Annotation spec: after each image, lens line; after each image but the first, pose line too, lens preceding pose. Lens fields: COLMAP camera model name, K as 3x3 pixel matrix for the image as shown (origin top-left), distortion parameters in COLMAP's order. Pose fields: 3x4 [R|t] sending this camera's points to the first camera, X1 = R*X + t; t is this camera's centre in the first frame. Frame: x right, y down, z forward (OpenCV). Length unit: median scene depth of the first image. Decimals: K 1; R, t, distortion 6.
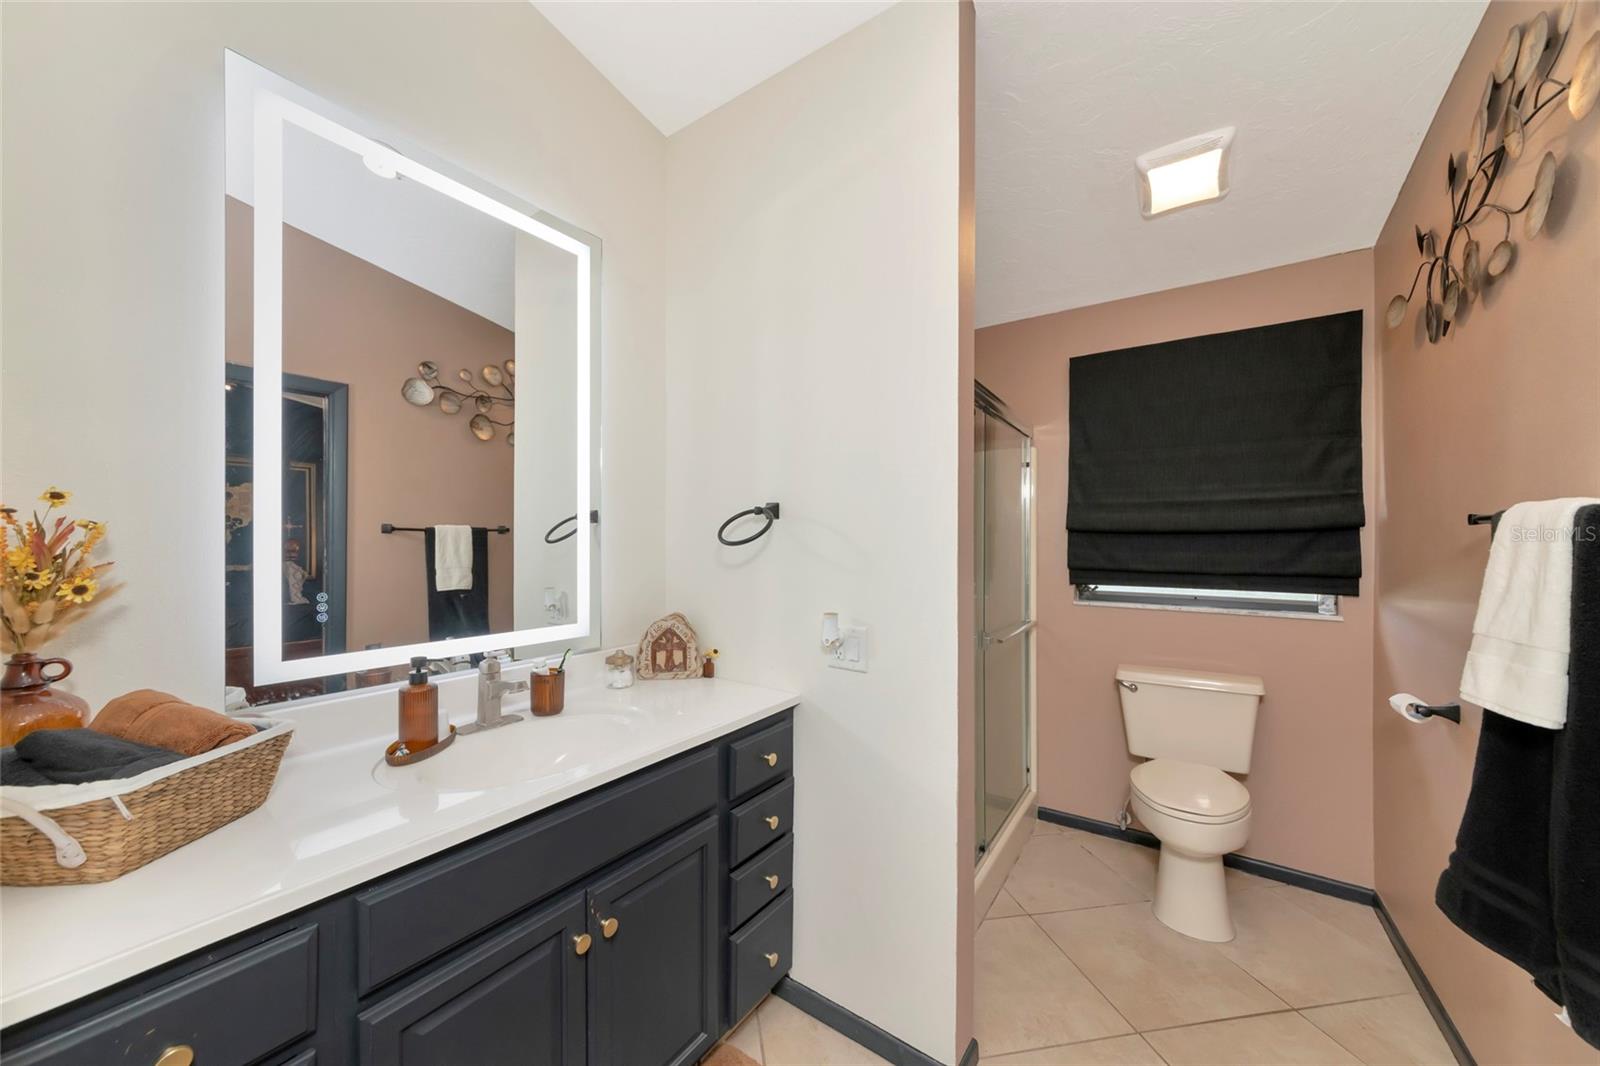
lens RADIAL K [[555.0, 0, 796.1], [0, 555.0, 538.2], [0, 0, 1]] dist [-0.000091, 0.000014]
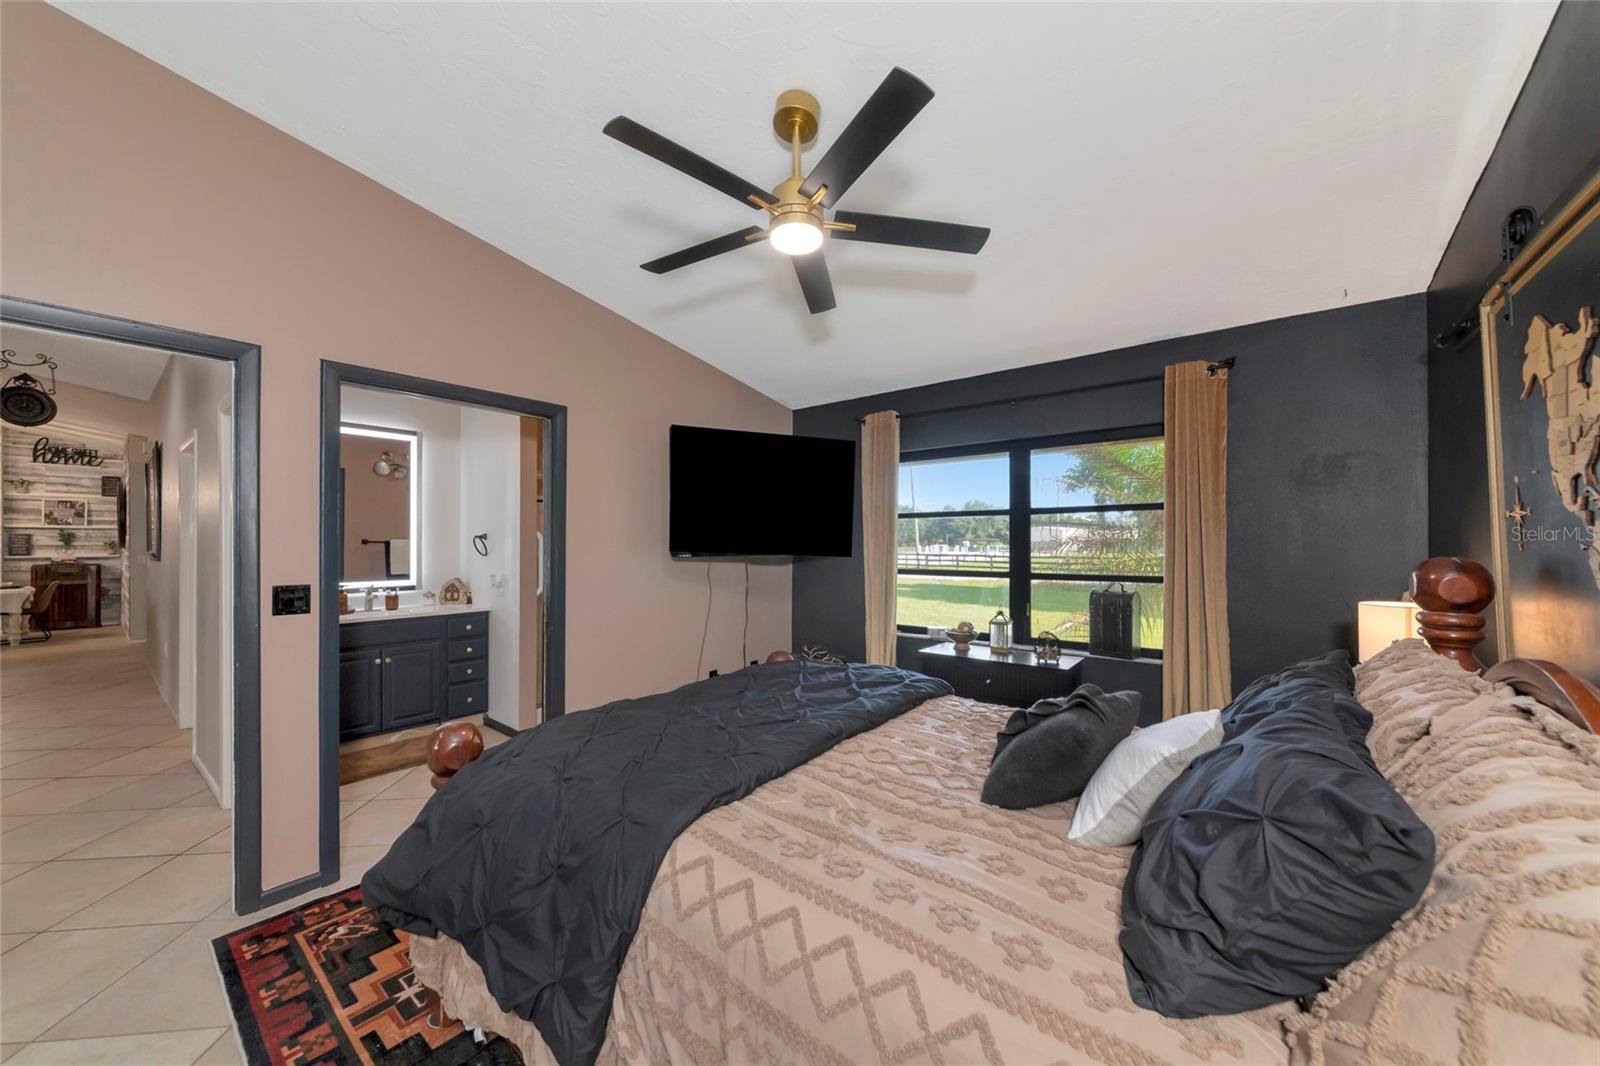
lens RADIAL K [[579.3, 0, 791.3], [0, 579.3, 535.1], [0, 0, 1]] dist [-0.000326, 0.000179]
pose [[0.996269, -0.002796, -0.086253, 1.510459], [0.001824, 0.999934, -0.011349, -0.023025], [0.086279, 0.011149, 0.996209, -1.456055]]
